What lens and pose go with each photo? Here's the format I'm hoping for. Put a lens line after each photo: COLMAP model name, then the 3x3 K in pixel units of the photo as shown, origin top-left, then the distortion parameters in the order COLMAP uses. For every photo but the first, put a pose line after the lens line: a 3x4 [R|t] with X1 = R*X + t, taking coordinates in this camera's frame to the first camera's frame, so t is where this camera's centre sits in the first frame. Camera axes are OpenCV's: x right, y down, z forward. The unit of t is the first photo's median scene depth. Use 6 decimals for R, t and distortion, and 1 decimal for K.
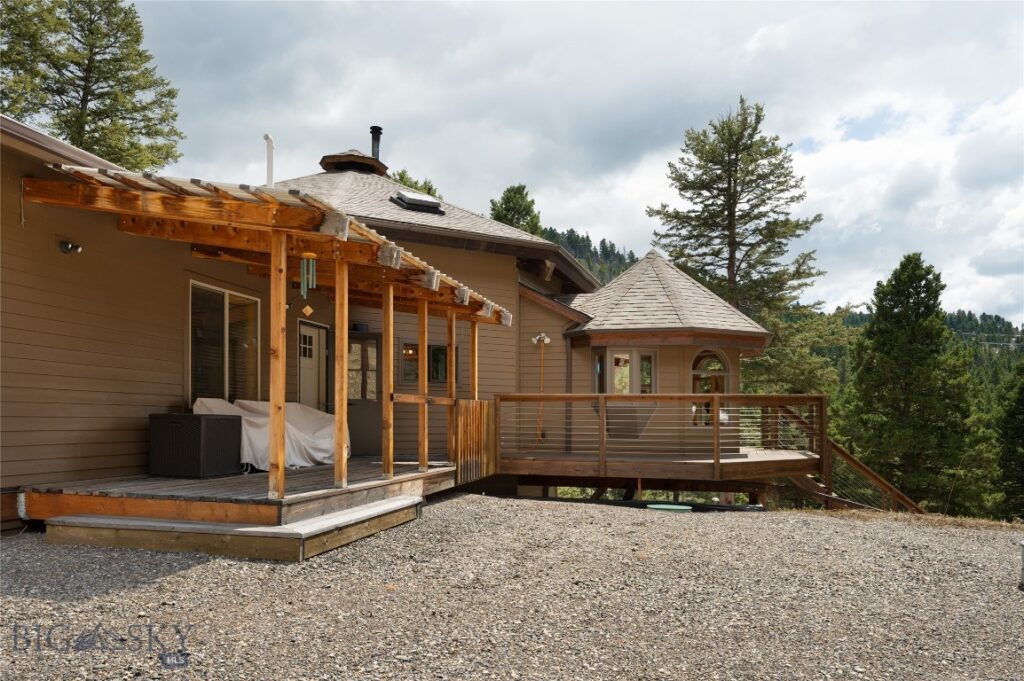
lens RADIAL K [[732.3, 0, 511.6], [0, 732.3, 340.3], [0, 0, 1]] dist [-0.012450, 0.001111]
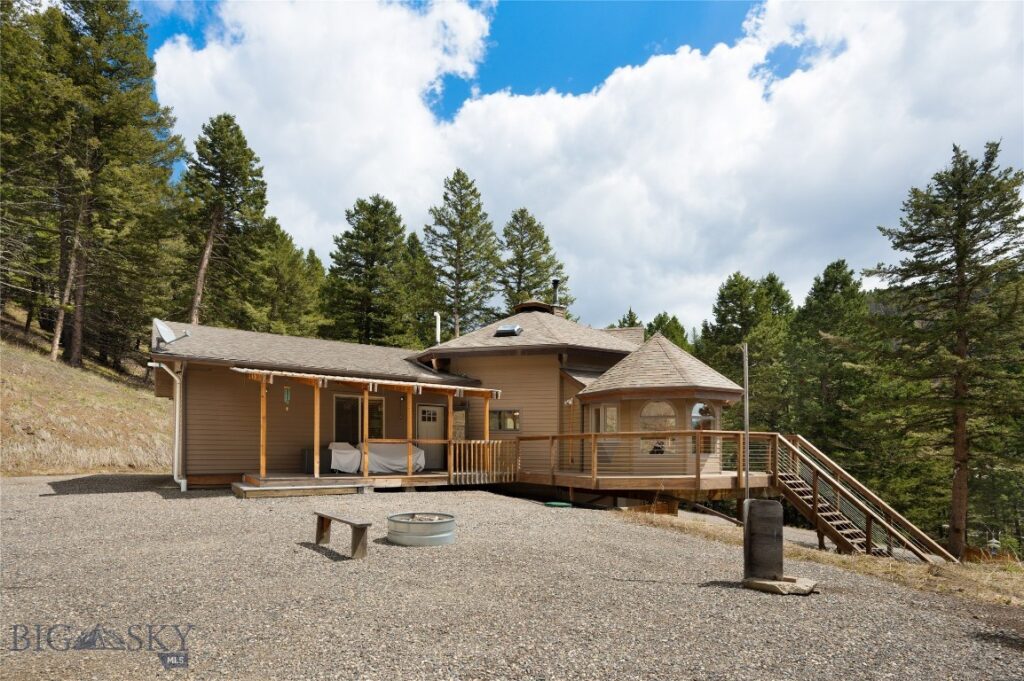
lens RADIAL K [[509.0, 0, 517.2], [0, 509.0, 389.9], [0, 0, 1]] dist [-0.004620, -0.001016]
pose [[0.750773, -0.091801, -0.654150, 0.696148], [0.076096, 0.995723, -0.052400, 0.022886], [0.656162, -0.010438, 0.754548, 0.068060]]
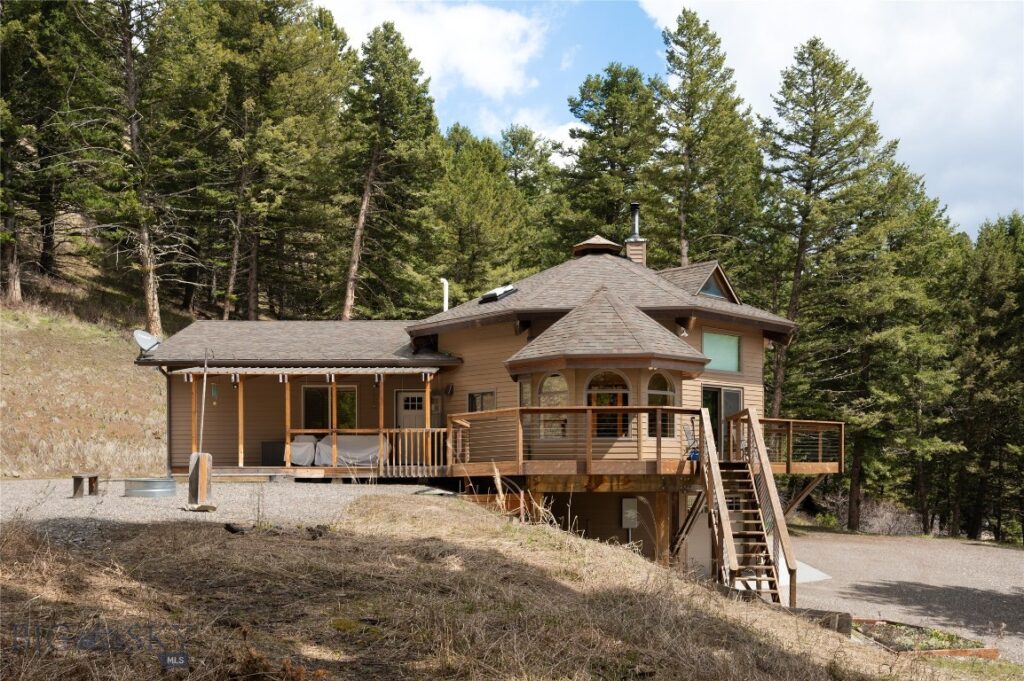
lens RADIAL K [[881.6, 0, 511.9], [0, 881.6, 340.0], [0, 0, 1]] dist [-0.018033, 0.002329]
pose [[0.310976, -0.149307, -0.938617, 1.529739], [0.112111, 0.986451, -0.119772, 0.116714], [0.943782, -0.067983, 0.323501, 0.450862]]
